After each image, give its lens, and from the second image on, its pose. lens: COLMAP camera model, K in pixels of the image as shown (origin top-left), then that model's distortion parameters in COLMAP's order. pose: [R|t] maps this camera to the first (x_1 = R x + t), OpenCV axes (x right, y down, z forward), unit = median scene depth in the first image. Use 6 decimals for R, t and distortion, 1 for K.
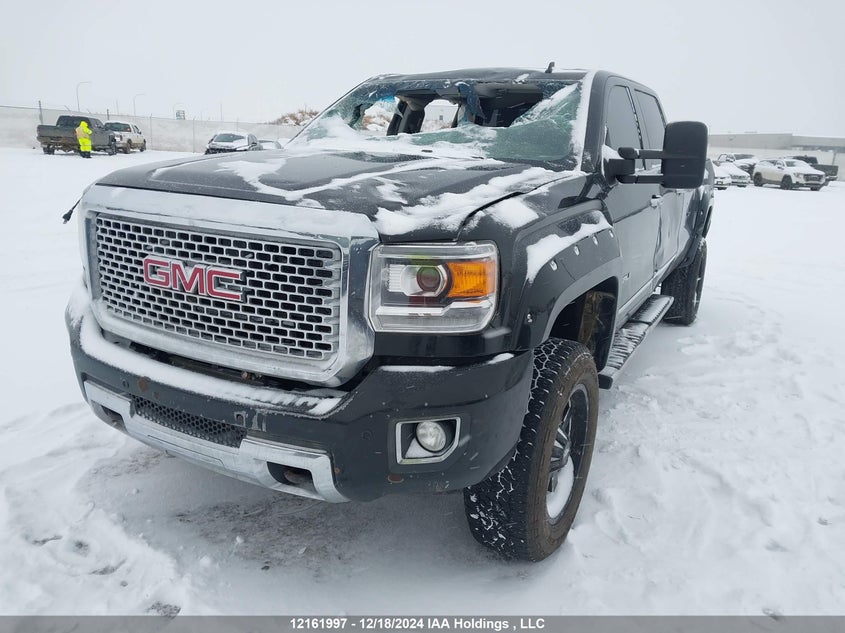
lens RADIAL K [[664.3, 0, 417.2], [0, 664.3, 317.6], [0, 0, 1]] dist [0.018769, -0.013423]
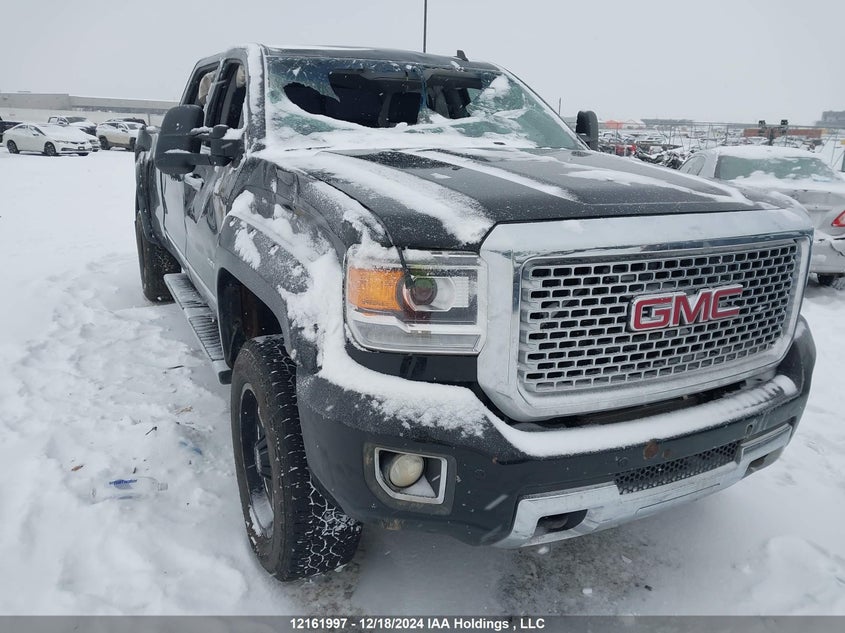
lens RADIAL K [[664.3, 0, 417.2], [0, 664.3, 317.6], [0, 0, 1]] dist [0.018769, -0.013423]
pose [[0.559812, -0.252488, 0.789215, -0.941137], [0.208212, 0.964749, 0.160956, -0.199948], [-0.802034, 0.074219, 0.592650, 0.580931]]
